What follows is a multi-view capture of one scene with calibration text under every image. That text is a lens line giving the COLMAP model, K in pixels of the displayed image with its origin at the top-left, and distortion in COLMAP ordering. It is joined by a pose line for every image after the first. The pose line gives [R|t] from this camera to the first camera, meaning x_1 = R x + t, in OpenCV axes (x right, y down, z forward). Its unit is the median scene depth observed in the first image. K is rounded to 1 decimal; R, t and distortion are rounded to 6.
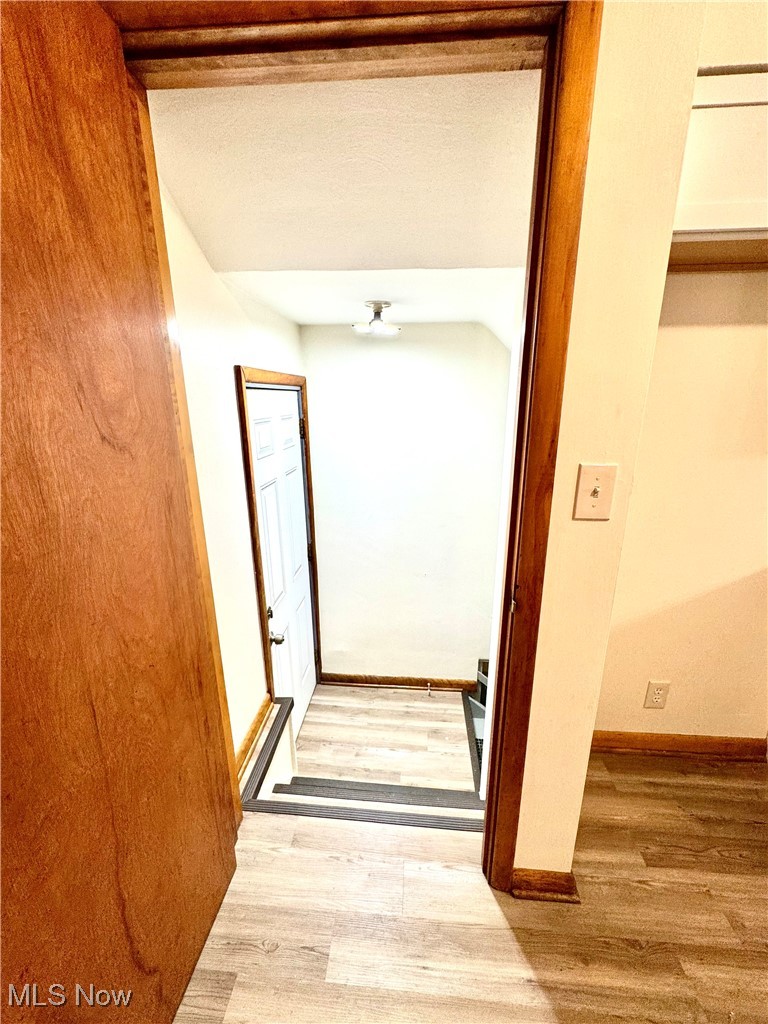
lens RADIAL K [[410.6, 0, 382.9], [0, 410.6, 513.2], [0, 0, 1]] dist [0.000800, -0.000501]
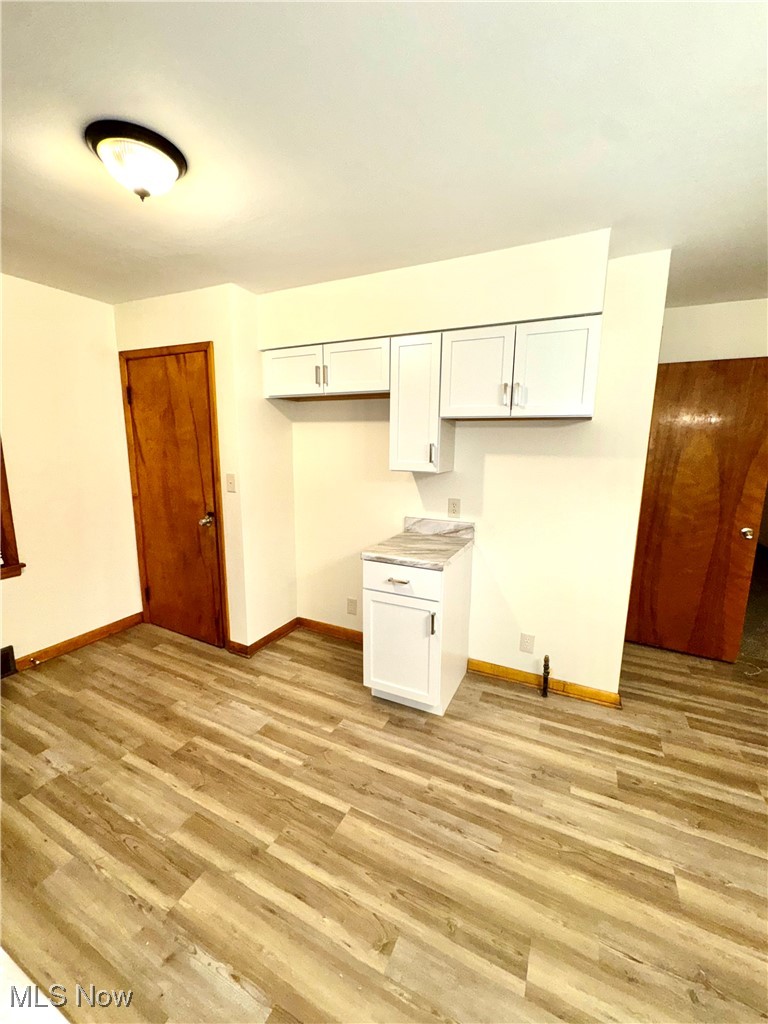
lens RADIAL K [[410.6, 0, 384.7], [0, 410.6, 516.4], [0, 0, 1]] dist [0.000800, -0.000501]
pose [[0.928284, 0.075974, -0.364028, 1.965854], [-0.109091, 0.991474, -0.071262, 0.211493], [0.355511, 0.105863, 0.928658, -0.987469]]
